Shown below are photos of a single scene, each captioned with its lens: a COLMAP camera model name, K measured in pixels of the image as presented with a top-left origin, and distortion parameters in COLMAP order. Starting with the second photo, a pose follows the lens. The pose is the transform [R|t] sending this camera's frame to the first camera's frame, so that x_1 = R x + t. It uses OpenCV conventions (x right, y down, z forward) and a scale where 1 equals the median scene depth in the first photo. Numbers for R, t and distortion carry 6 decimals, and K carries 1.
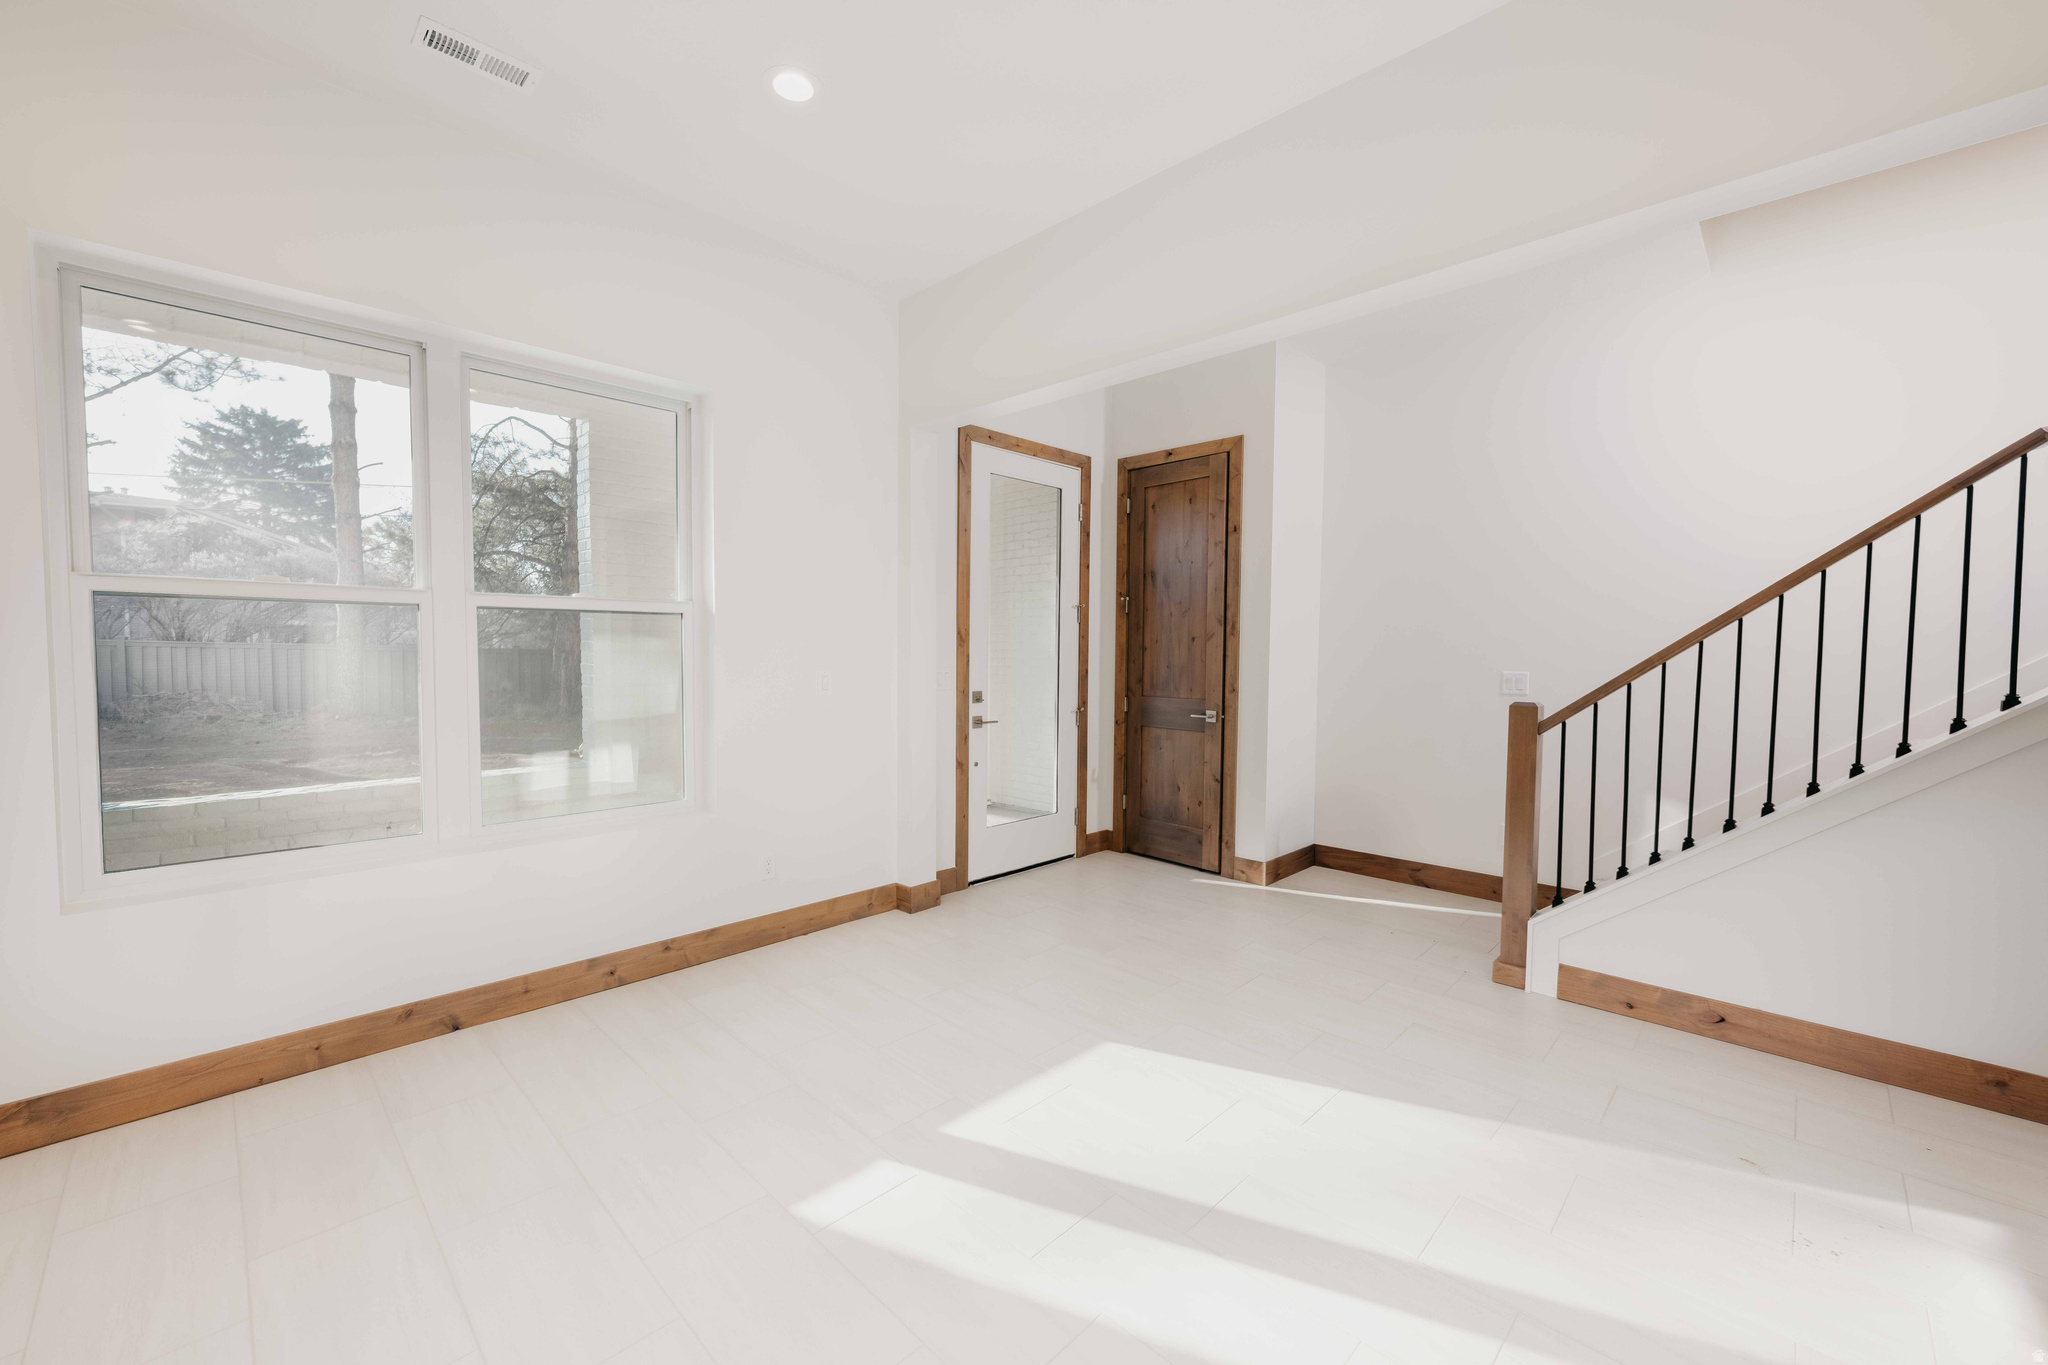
lens RADIAL K [[802.4, 0, 1024.3], [0, 802.4, 683.9], [0, 0, 1]] dist [-0.022568, 0.001721]
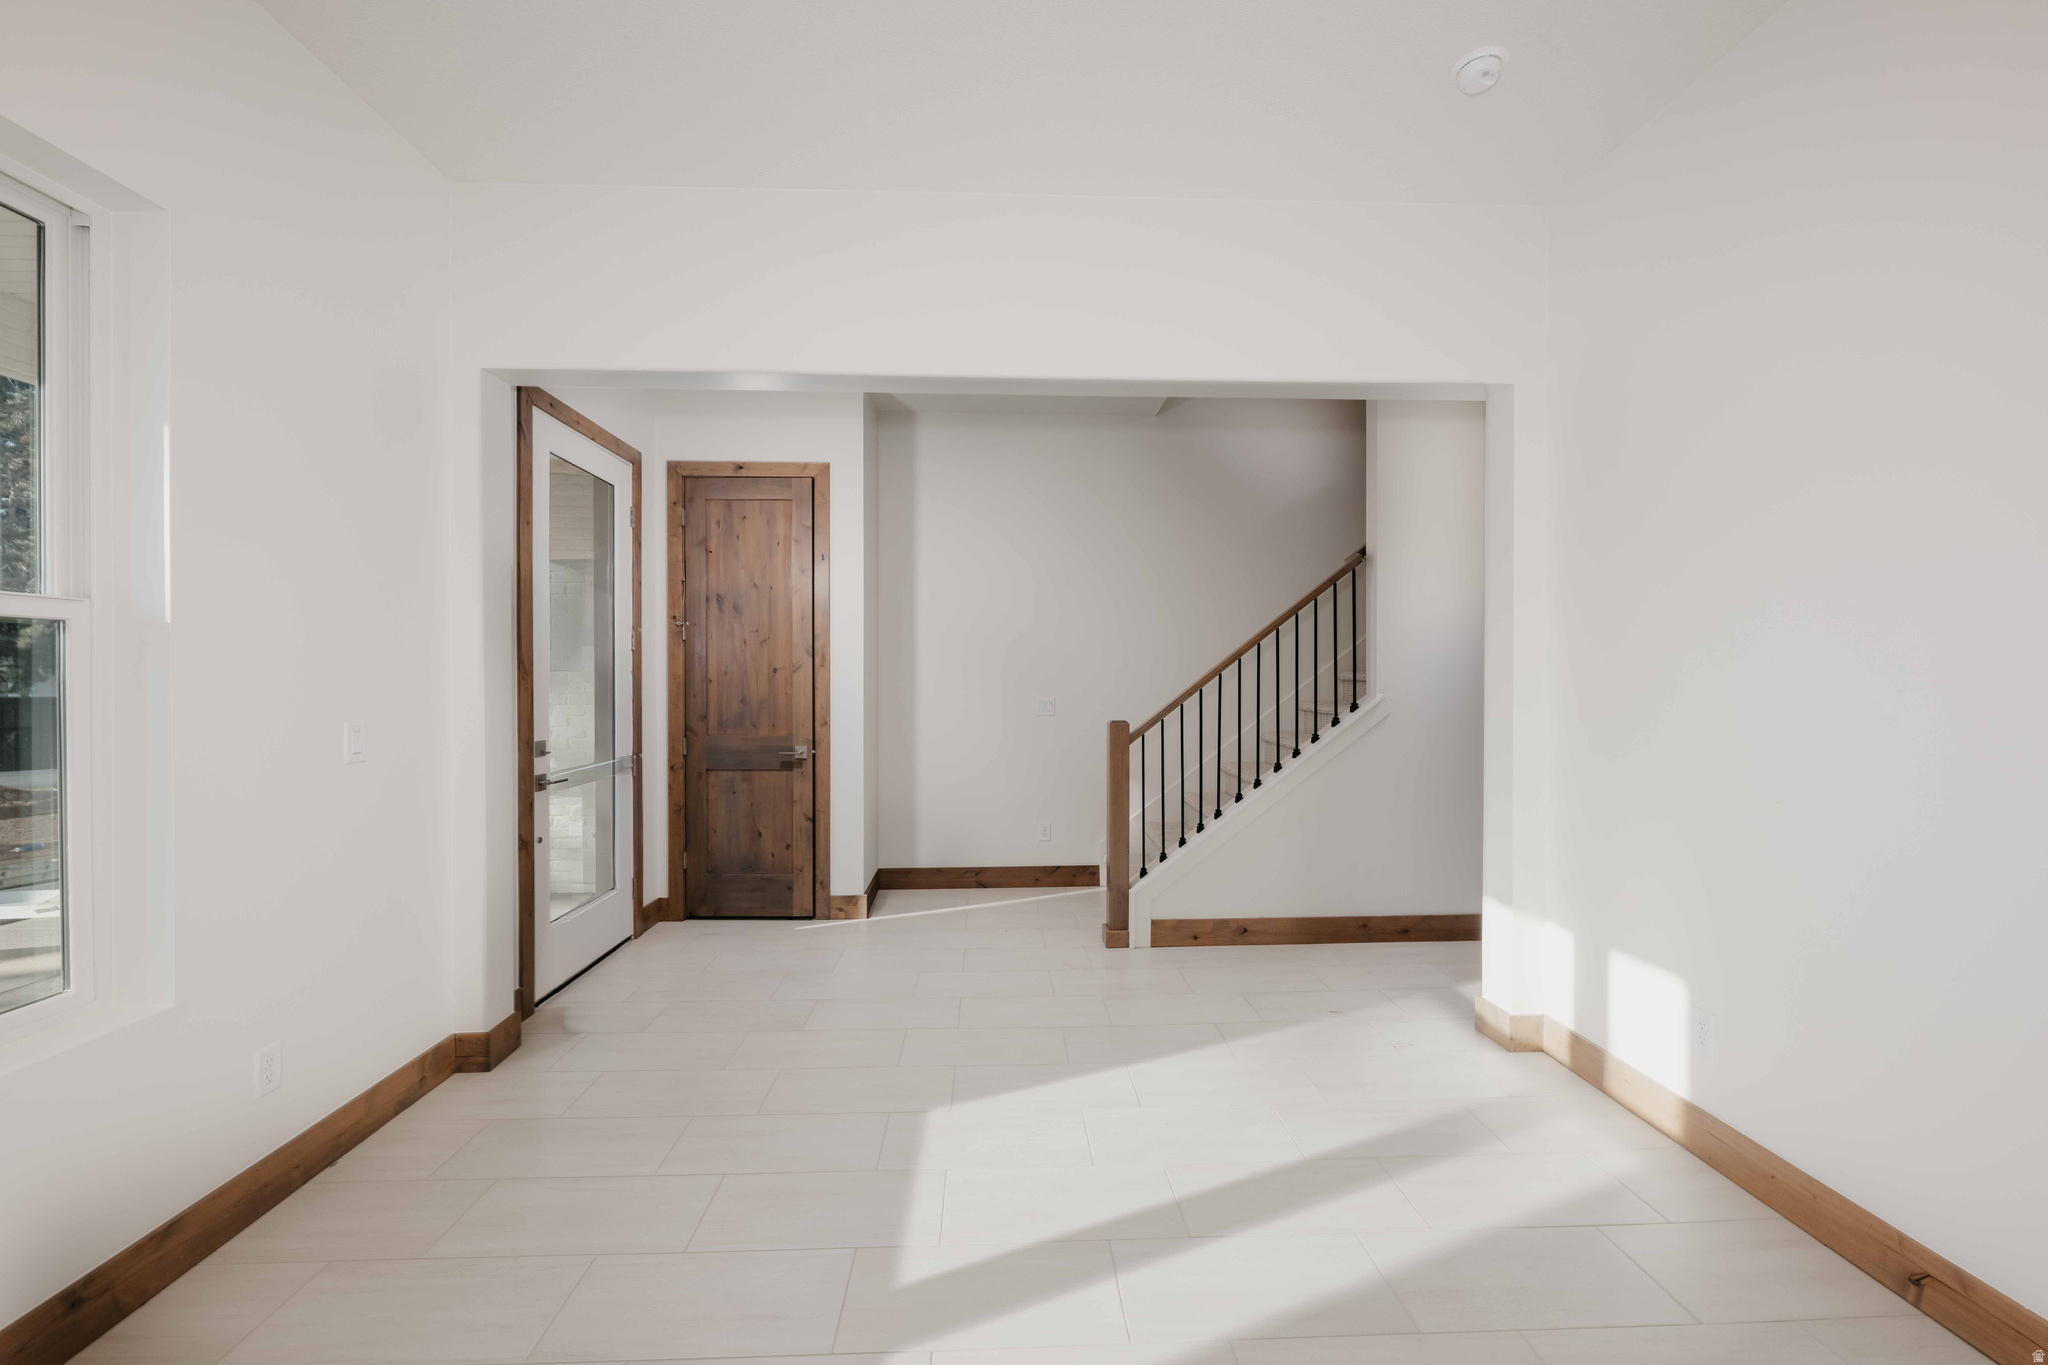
lens RADIAL K [[802.4, 0, 1025.9], [0, 802.4, 681.1], [0, 0, 1]] dist [-0.022568, 0.001721]
pose [[0.670892, -0.009777, 0.741491, -0.291153], [0.038882, 0.999001, -0.022007, -0.012120], [-0.740535, 0.043595, 0.670602, 0.167763]]
